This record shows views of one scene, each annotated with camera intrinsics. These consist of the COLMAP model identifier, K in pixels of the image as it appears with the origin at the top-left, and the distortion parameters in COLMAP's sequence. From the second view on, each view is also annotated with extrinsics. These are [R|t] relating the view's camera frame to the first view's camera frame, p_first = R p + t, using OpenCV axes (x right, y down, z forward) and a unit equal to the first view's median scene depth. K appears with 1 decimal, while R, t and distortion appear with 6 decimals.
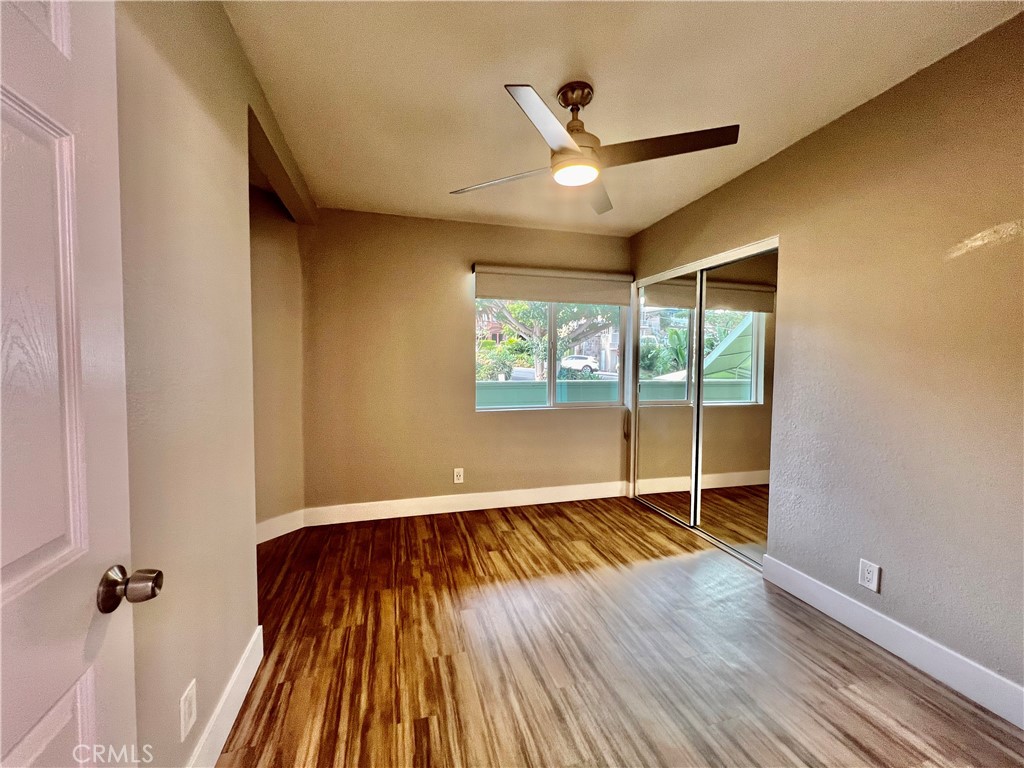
lens RADIAL K [[411.5, 0, 511.2], [0, 411.5, 380.5], [0, 0, 1]] dist [0.000980, 0.000214]
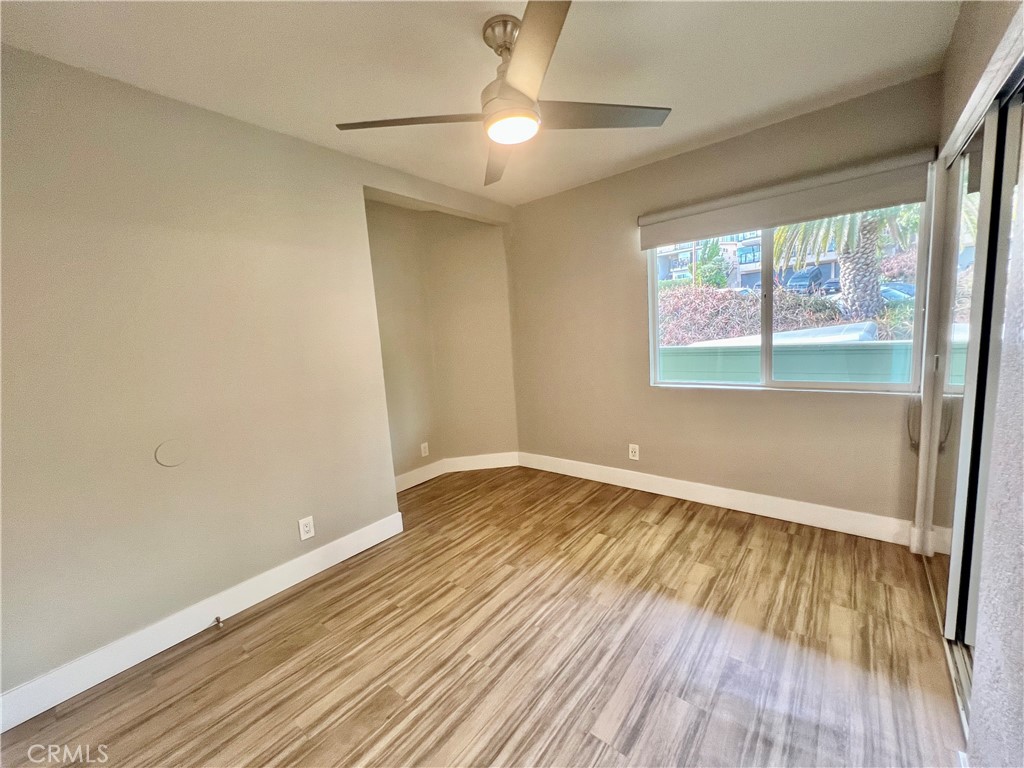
lens RADIAL K [[411.5, 0, 510.1], [0, 411.5, 383.9], [0, 0, 1]] dist [0.000980, 0.000214]
pose [[0.559498, 0.070215, -0.825852, 0.595774], [0.036630, 0.993337, 0.109271, -0.046264], [0.828022, -0.091388, 0.553198, 0.318780]]
